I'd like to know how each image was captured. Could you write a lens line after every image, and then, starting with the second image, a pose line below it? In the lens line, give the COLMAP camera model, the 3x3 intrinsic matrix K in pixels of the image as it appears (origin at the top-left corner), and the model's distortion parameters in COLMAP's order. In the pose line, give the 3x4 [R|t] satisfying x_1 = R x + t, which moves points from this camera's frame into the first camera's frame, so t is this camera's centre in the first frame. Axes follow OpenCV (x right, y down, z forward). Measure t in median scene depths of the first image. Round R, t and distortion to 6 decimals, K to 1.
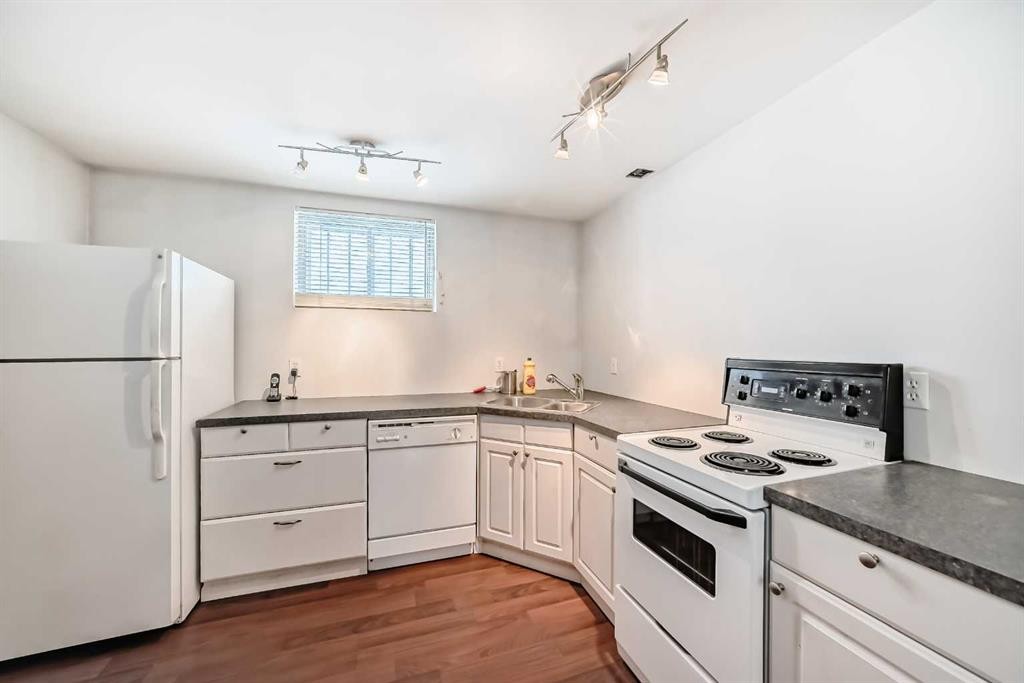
lens RADIAL K [[382.6, 0, 512.0], [0, 382.6, 341.5], [0, 0, 1]] dist [-0.015503, 0.000181]
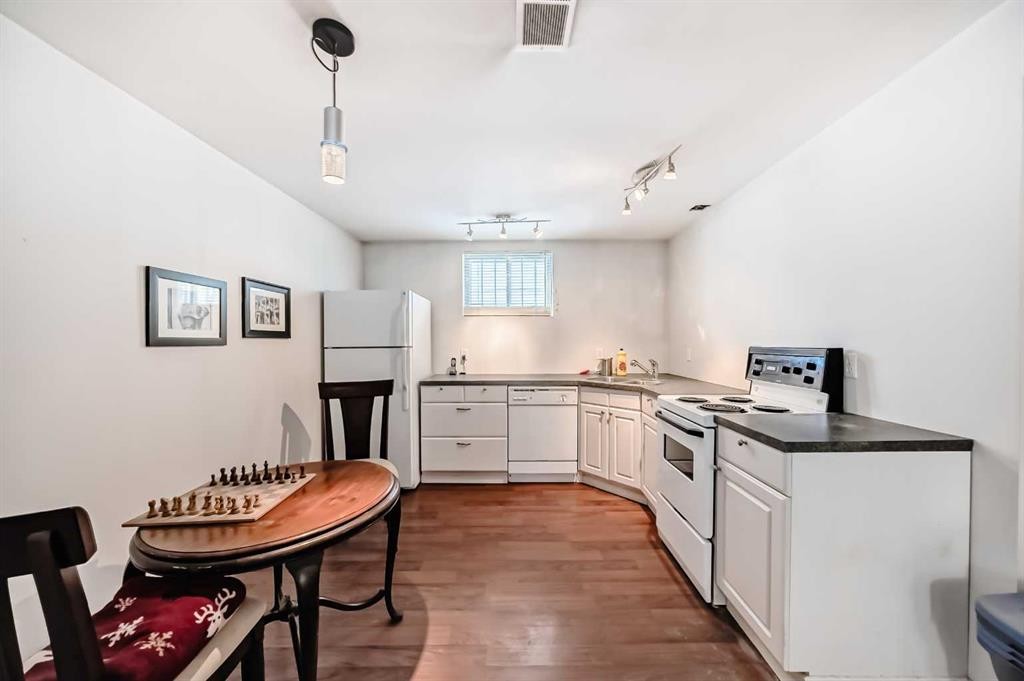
lens RADIAL K [[382.6, 0, 512.0], [0, 382.6, 340.5], [0, 0, 1]] dist [-0.015503, 0.000181]
pose [[0.939329, -0.005902, -0.342966, 0.194814], [0.007707, 0.999963, 0.003900, 0.008065], [0.342930, -0.006307, 0.939340, -0.513073]]
